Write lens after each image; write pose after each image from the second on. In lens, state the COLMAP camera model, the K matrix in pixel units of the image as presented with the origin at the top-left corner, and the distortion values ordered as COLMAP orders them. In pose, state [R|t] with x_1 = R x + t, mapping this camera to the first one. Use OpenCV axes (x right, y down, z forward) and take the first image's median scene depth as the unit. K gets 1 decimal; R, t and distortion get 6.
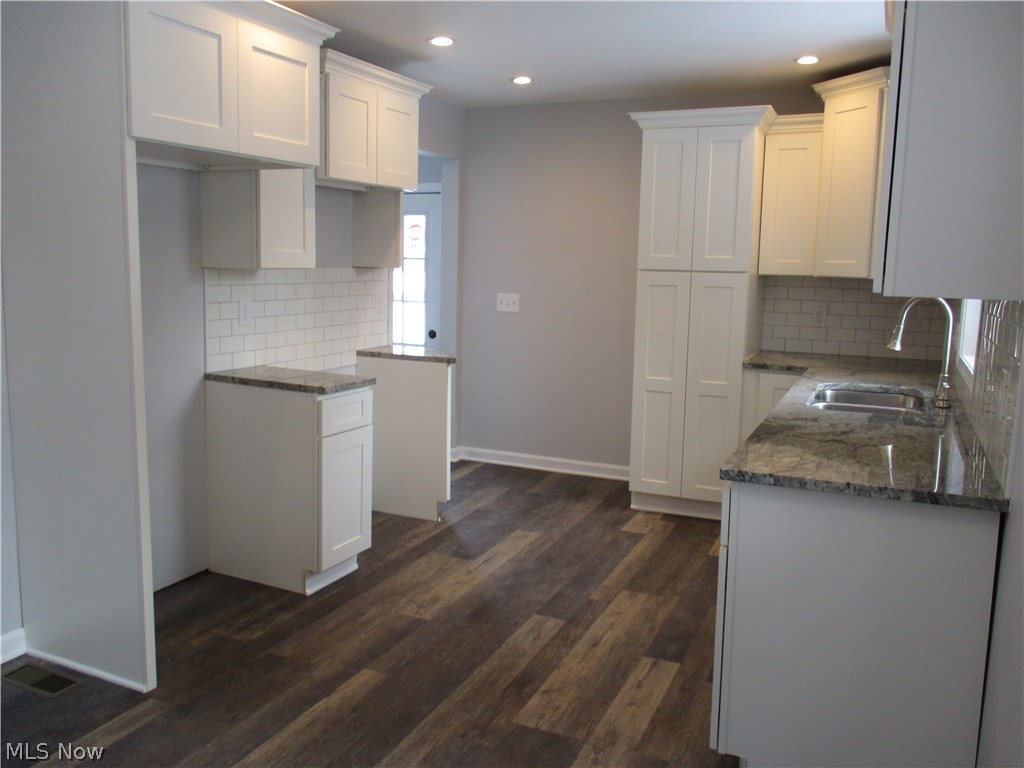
lens RADIAL K [[841.7, 0, 511.1], [0, 841.7, 381.8], [0, 0, 1]] dist [-0.047961, 0.018151]
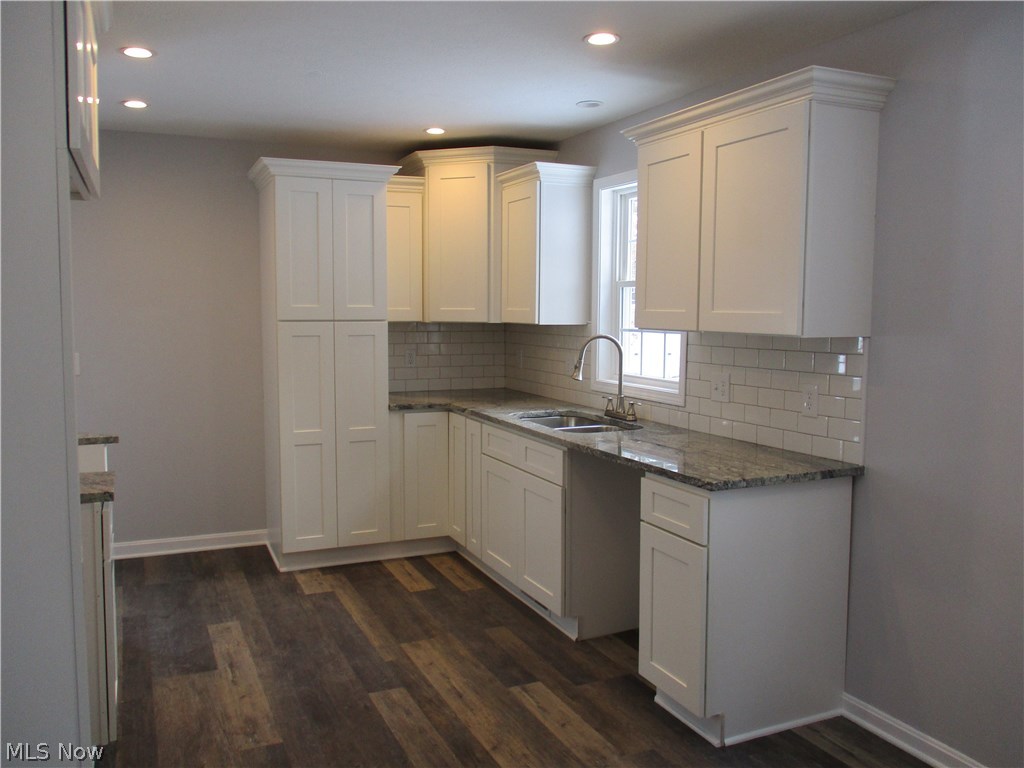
lens RADIAL K [[841.7, 0, 507.3], [0, 841.7, 379.6], [0, 0, 1]] dist [-0.047961, 0.018151]
pose [[0.661714, -0.077620, 0.745728, -0.483225], [0.114697, 0.993399, 0.001624, -0.047075], [-0.740931, 0.084458, 0.666249, 0.217643]]
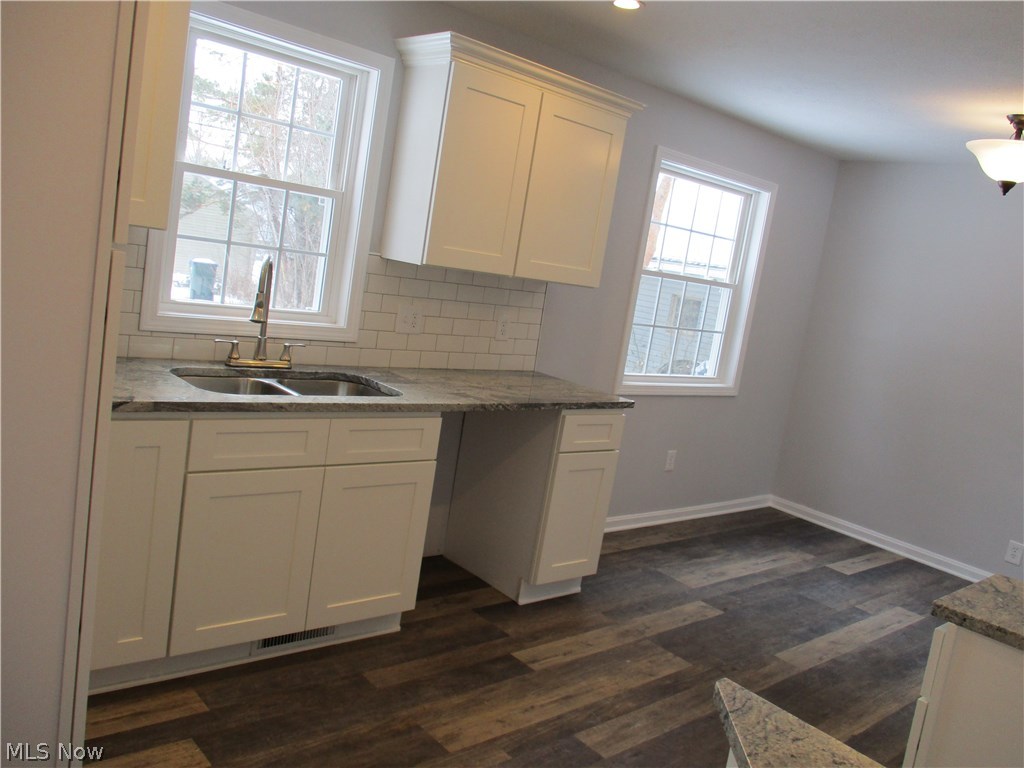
lens RADIAL K [[841.7, 0, 509.1], [0, 841.7, 380.8], [0, 0, 1]] dist [-0.047961, 0.018151]
pose [[-0.896170, -0.213251, 0.389105, -0.102298], [-0.104631, 0.953770, 0.281736, -0.222103], [-0.431197, 0.211771, -0.877053, 1.467475]]
